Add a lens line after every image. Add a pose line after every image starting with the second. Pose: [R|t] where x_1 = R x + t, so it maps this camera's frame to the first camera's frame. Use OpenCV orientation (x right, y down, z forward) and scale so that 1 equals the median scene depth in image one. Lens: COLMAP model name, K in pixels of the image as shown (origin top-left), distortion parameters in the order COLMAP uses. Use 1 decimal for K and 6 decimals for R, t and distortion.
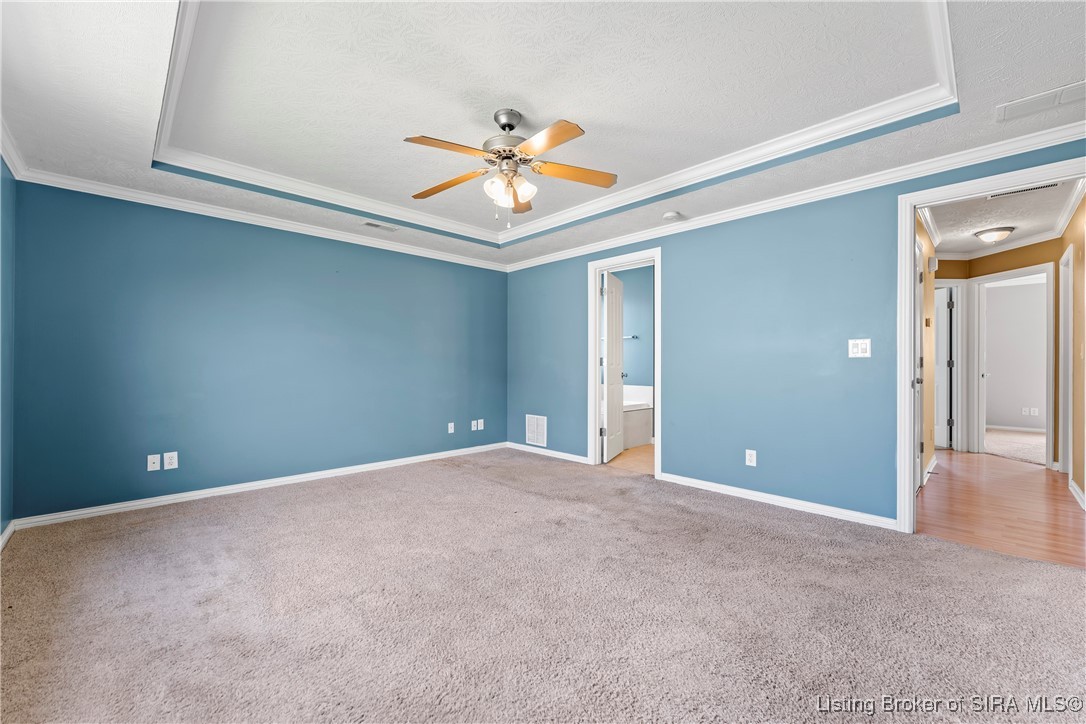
lens RADIAL K [[434.1, 0, 545.9], [0, 434.1, 365.3], [0, 0, 1]] dist [-0.000972, 0.000029]
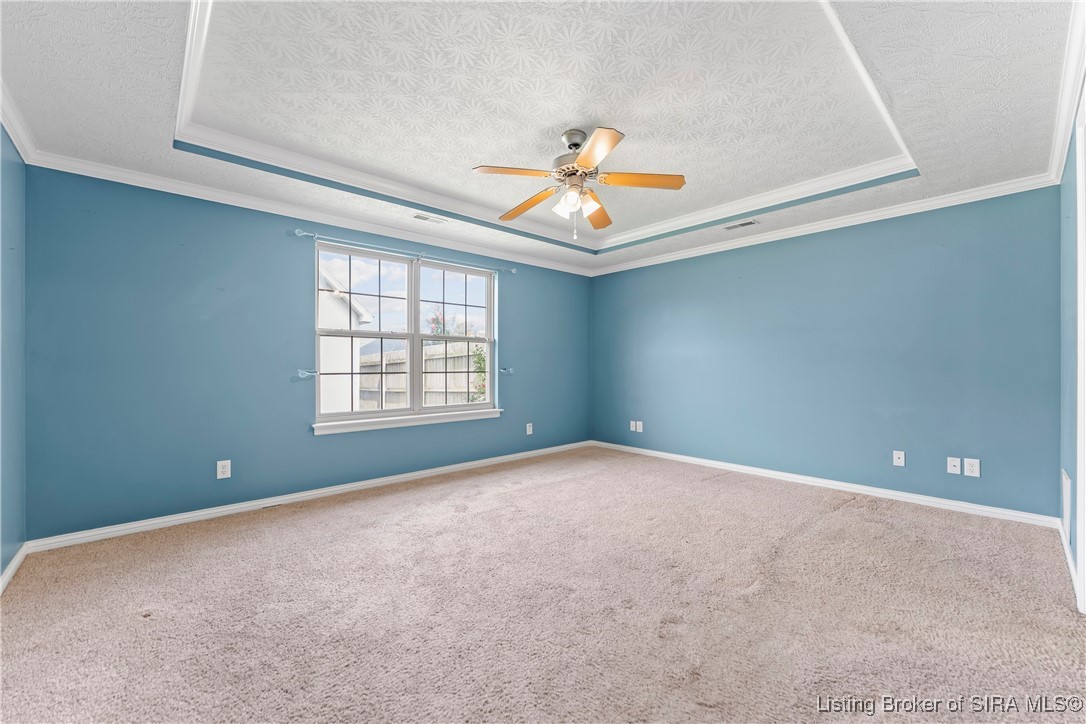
lens RADIAL K [[434.1, 0, 546.8], [0, 434.1, 365.0], [0, 0, 1]] dist [-0.000972, 0.000029]
pose [[-0.021569, -0.002016, -0.999765, 0.701161], [-0.001636, 0.999997, -0.001981, -0.001047], [0.999766, 0.001593, -0.021572, 0.673750]]
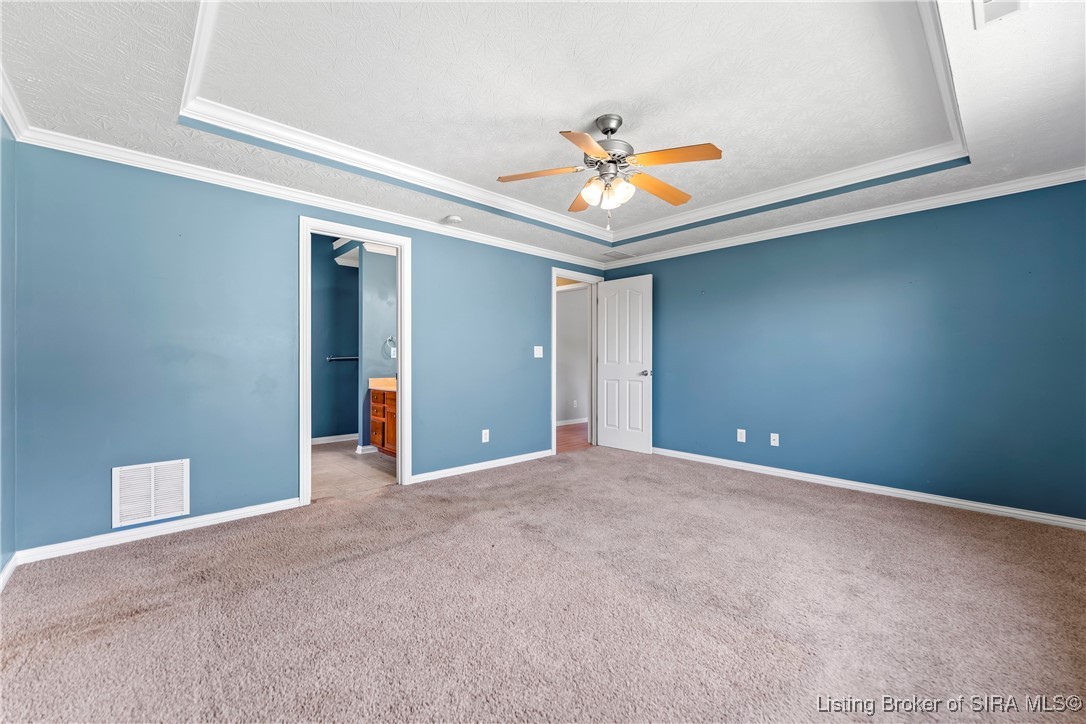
lens RADIAL K [[434.1, 0, 543.5], [0, 434.1, 360.8], [0, 0, 1]] dist [-0.000972, 0.000029]
pose [[0.029986, -0.000023, 0.999550, -0.784982], [0.004045, 0.999992, -0.000099, -0.004481], [-0.999542, 0.004046, 0.029986, 0.791761]]
